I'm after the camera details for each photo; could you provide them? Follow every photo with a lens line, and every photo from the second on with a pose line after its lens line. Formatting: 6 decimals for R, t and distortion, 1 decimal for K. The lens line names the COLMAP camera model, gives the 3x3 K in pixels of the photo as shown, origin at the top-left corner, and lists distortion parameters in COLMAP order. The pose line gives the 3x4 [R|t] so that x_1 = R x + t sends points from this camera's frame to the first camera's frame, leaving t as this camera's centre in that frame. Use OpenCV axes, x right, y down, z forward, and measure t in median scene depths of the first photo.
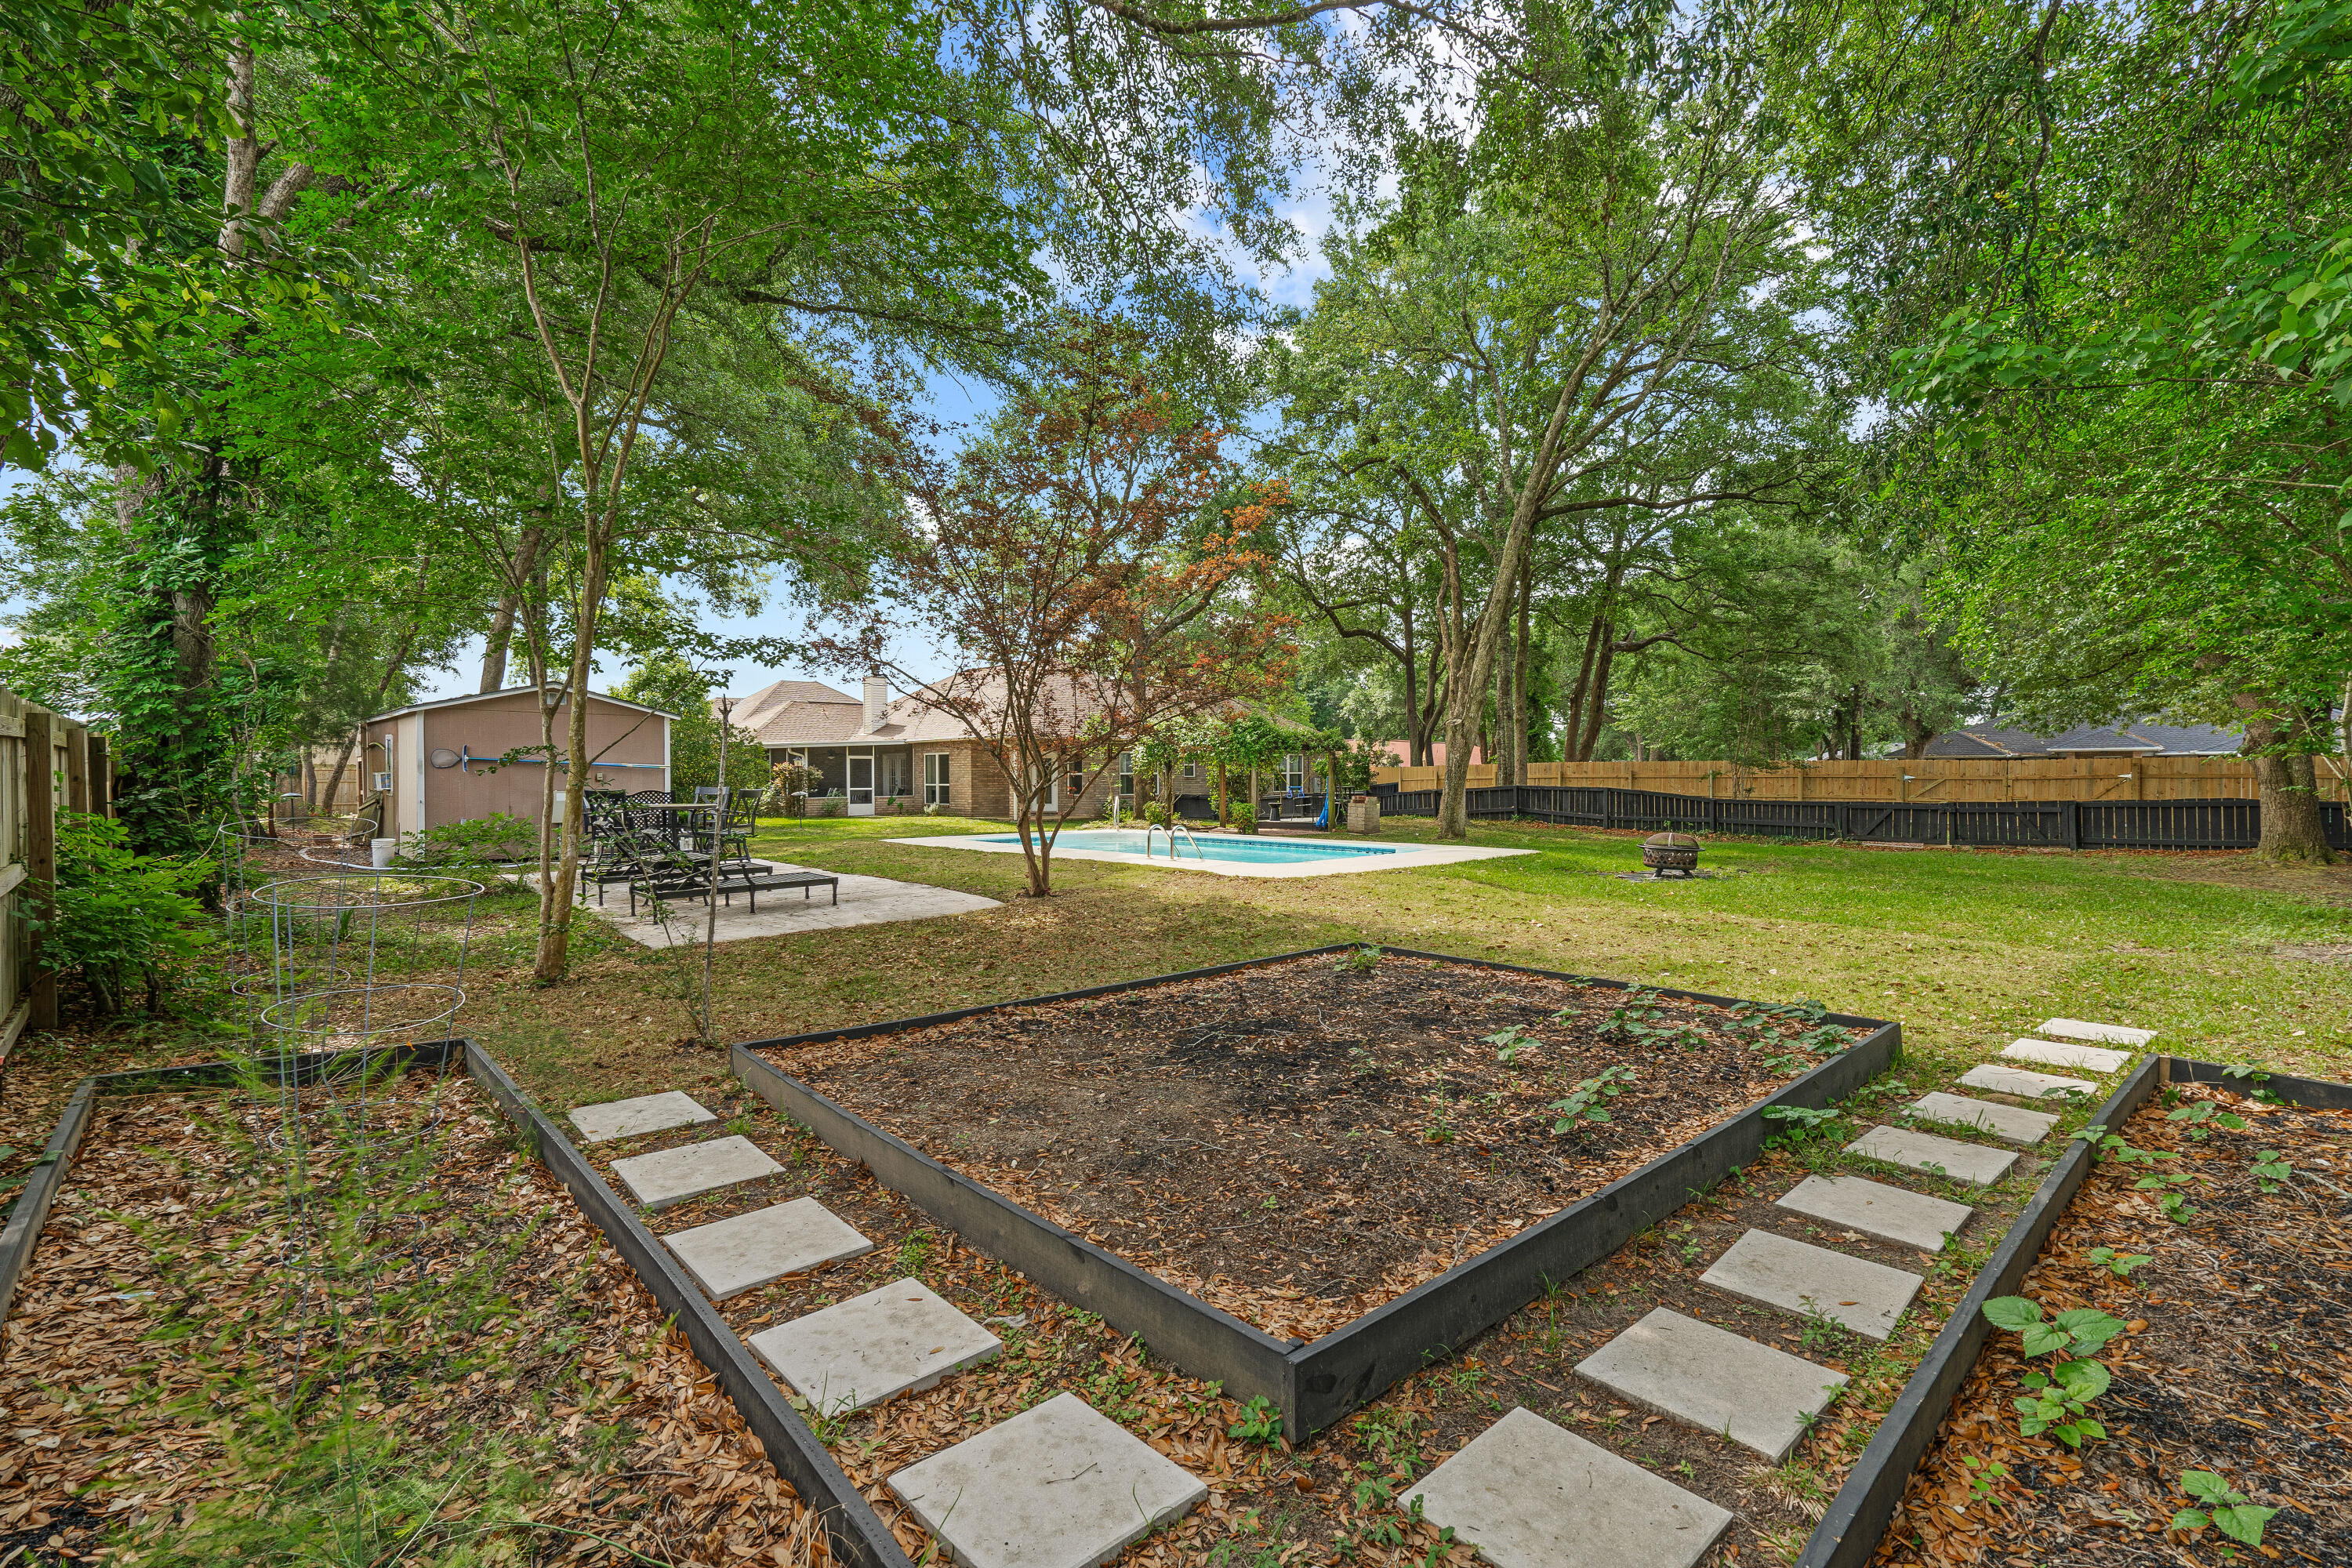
lens RADIAL K [[1066.1, 0, 1176.0], [0, 1066.1, 784.0], [0, 0, 1]] dist [-0.030660, -0.000145]
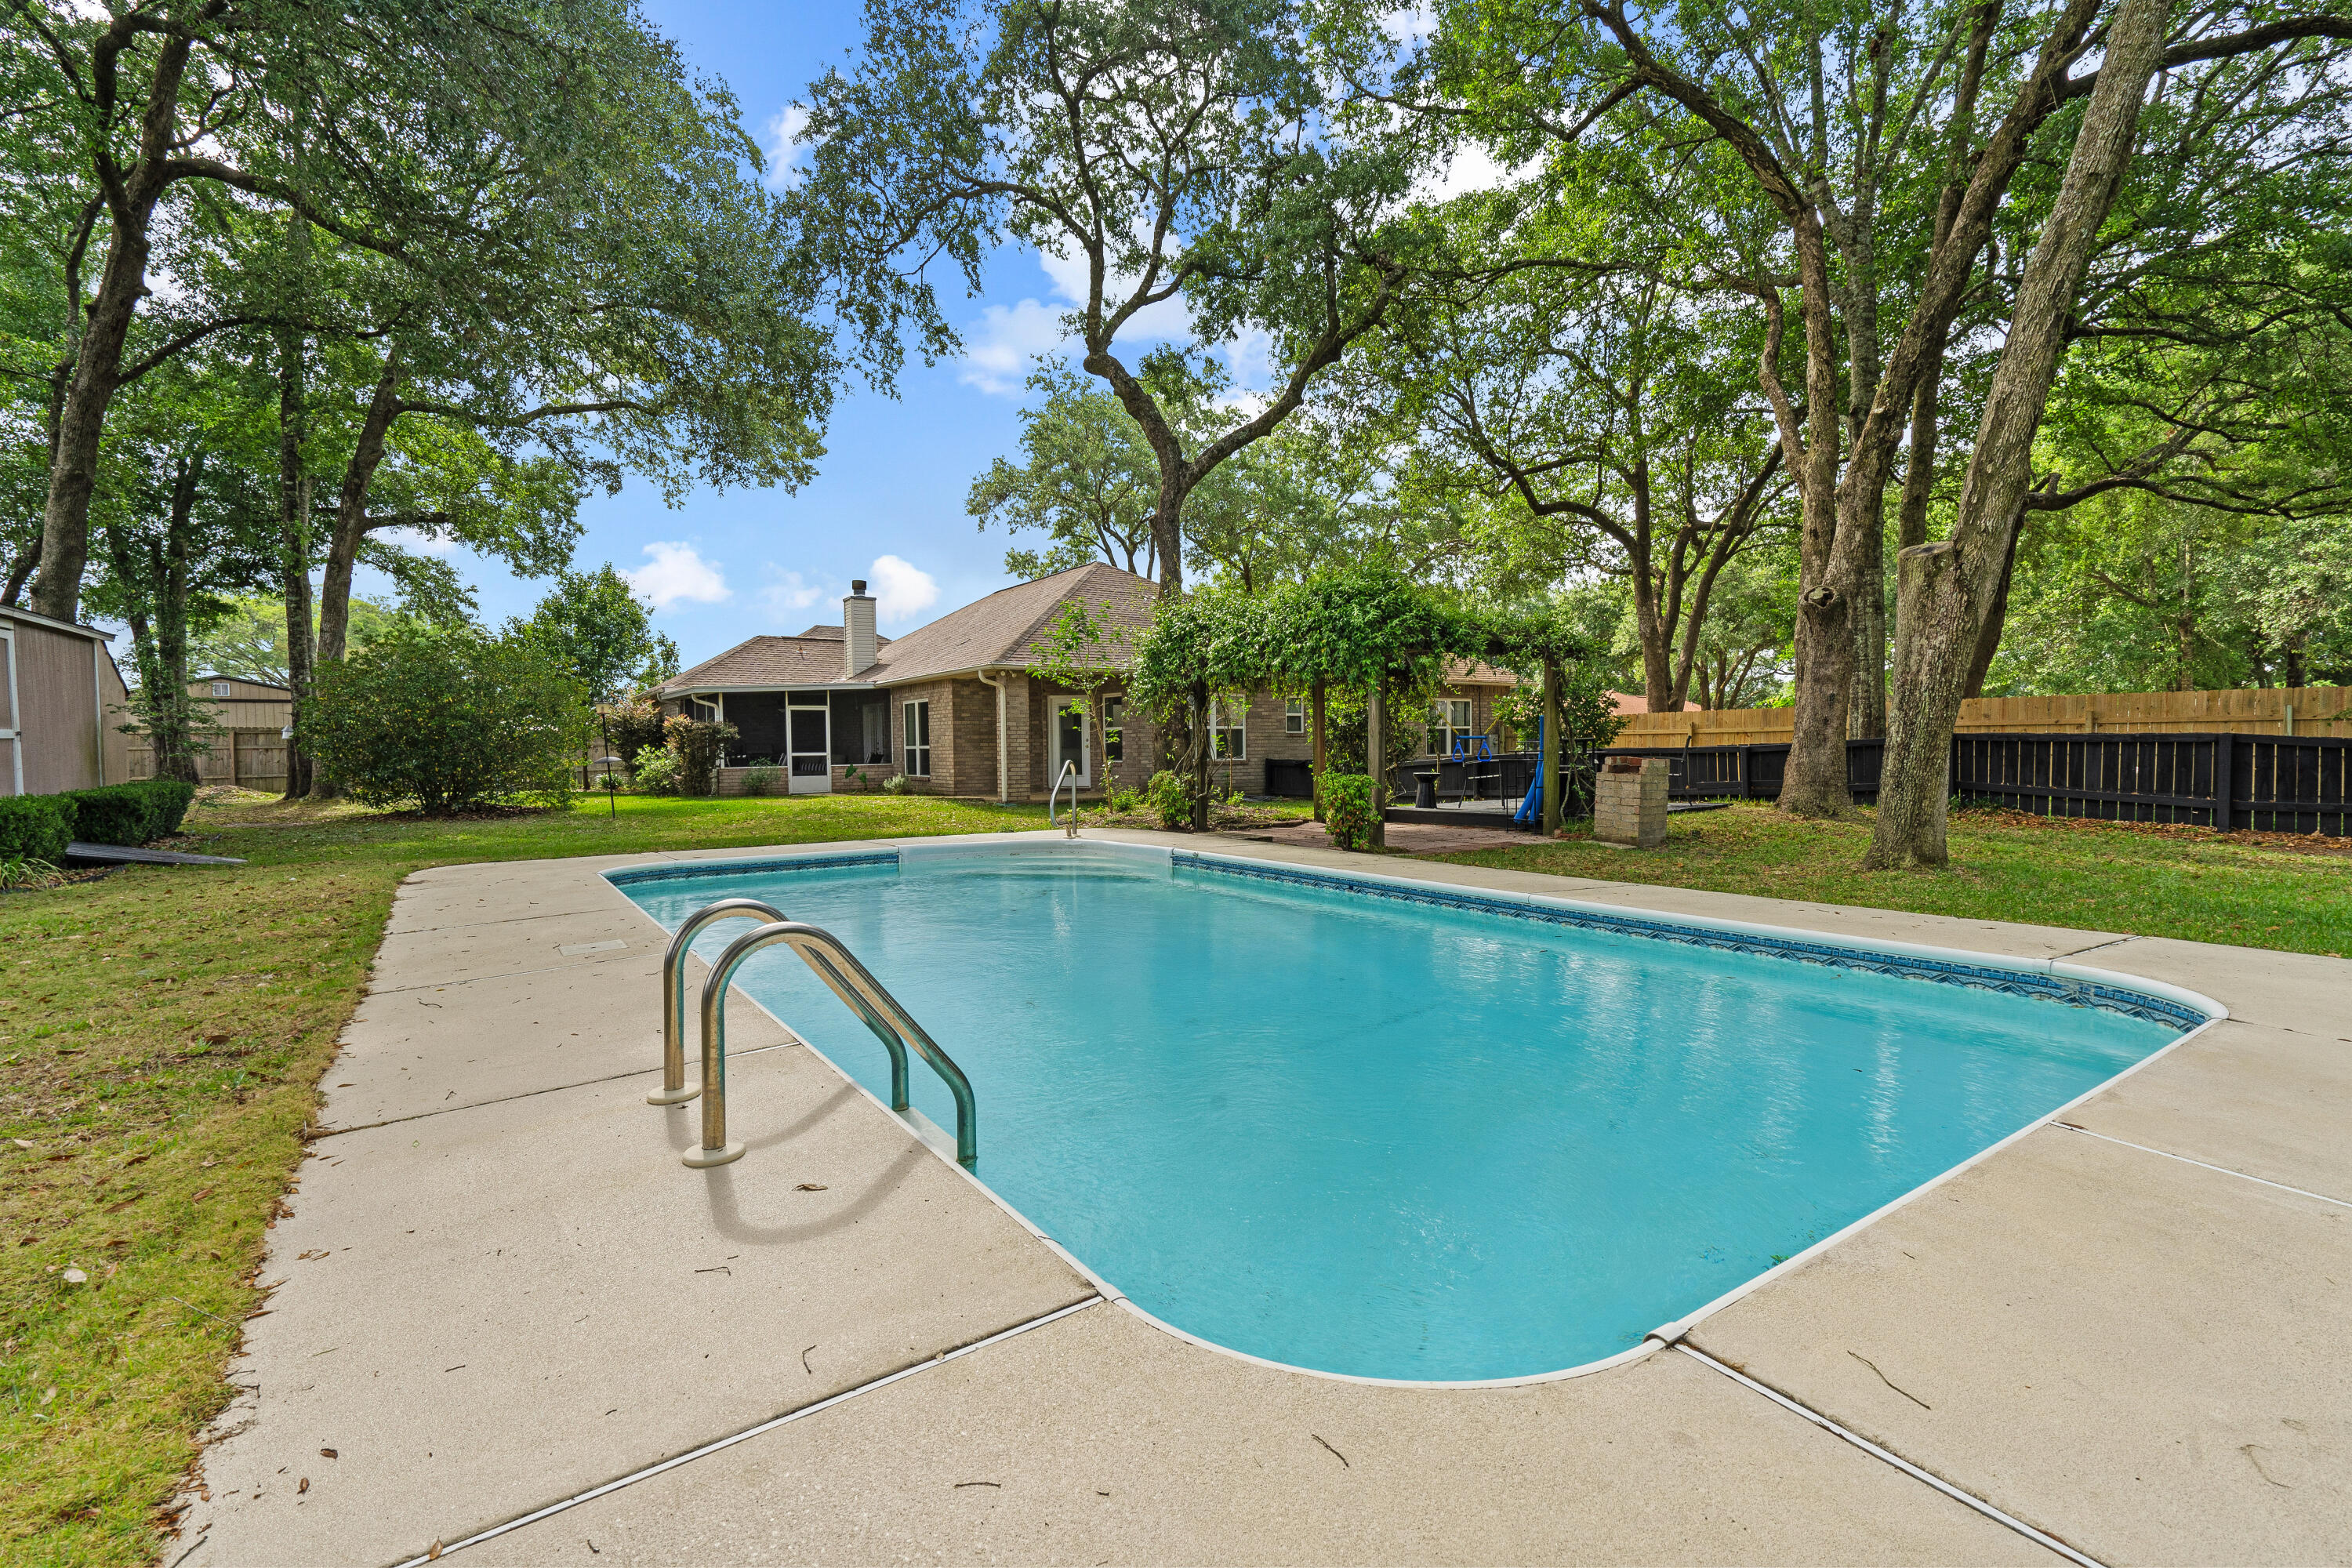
lens RADIAL K [[1065.9, 0, 1176.0], [0, 1065.9, 784.0], [0, 0, 1]] dist [0.002672, 0.000567]
pose [[0.990119, -0.002055, -0.140214, 0.034454], [0.006025, 0.999593, 0.027896, 0.006191], [0.140099, -0.028465, 0.989728, 0.355250]]
